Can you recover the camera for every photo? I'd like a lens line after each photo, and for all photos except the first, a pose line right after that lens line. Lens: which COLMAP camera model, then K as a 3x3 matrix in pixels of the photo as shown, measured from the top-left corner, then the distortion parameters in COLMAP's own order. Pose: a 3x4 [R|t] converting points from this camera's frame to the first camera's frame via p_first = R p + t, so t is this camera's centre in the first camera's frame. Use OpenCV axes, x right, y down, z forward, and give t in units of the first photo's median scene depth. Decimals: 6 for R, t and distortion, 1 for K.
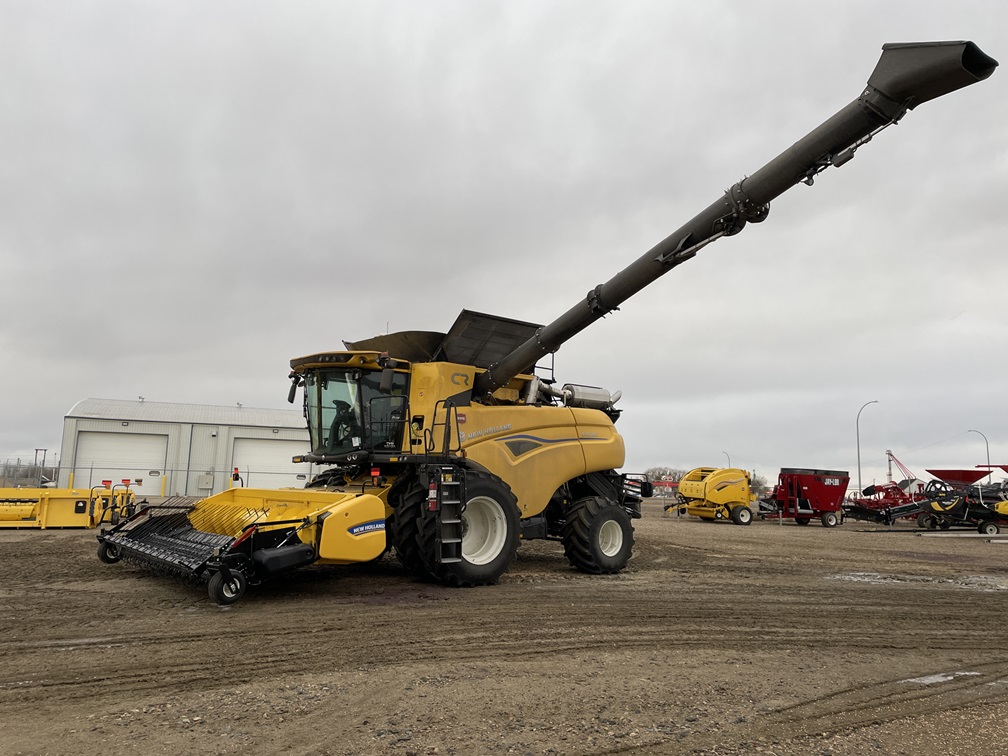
lens RADIAL K [[761.2, 0, 496.4], [0, 761.2, 378.5], [0, 0, 1]] dist [0.093136, -0.135963]
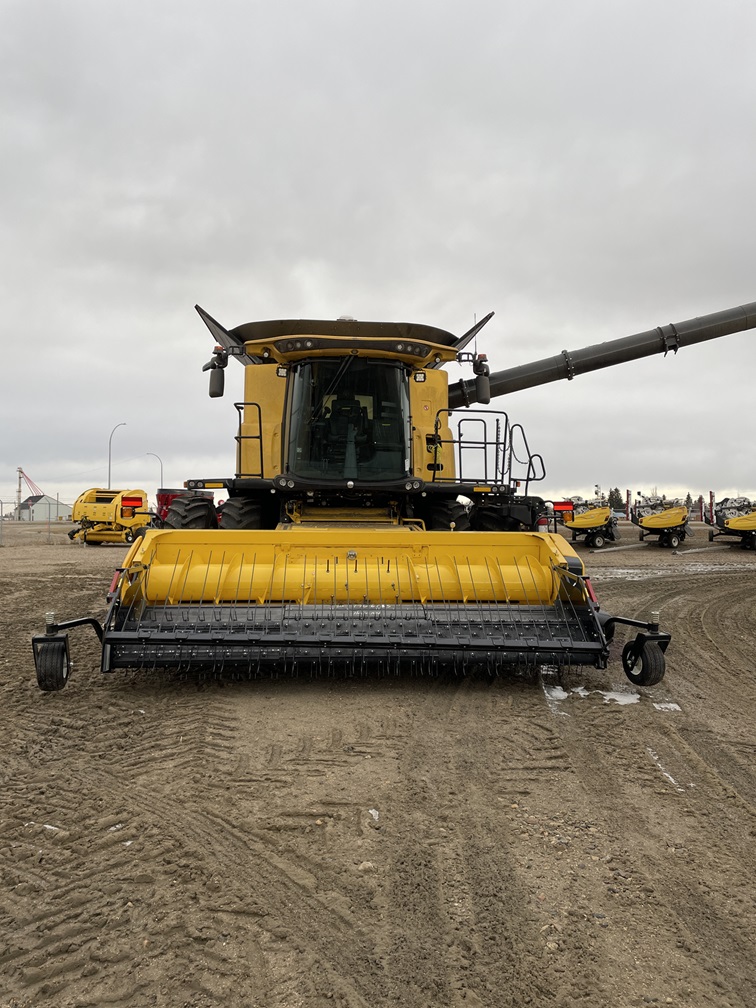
lens RADIAL K [[738.8, 0, 389.6], [0, 738.8, 520.4], [0, 0, 1]] dist [0.093979, -0.113201]
pose [[0.578312, -0.034707, 0.815077, -0.741950], [-0.097582, 0.988979, 0.111349, 0.053132], [-0.809959, -0.143931, 0.568551, 0.546649]]
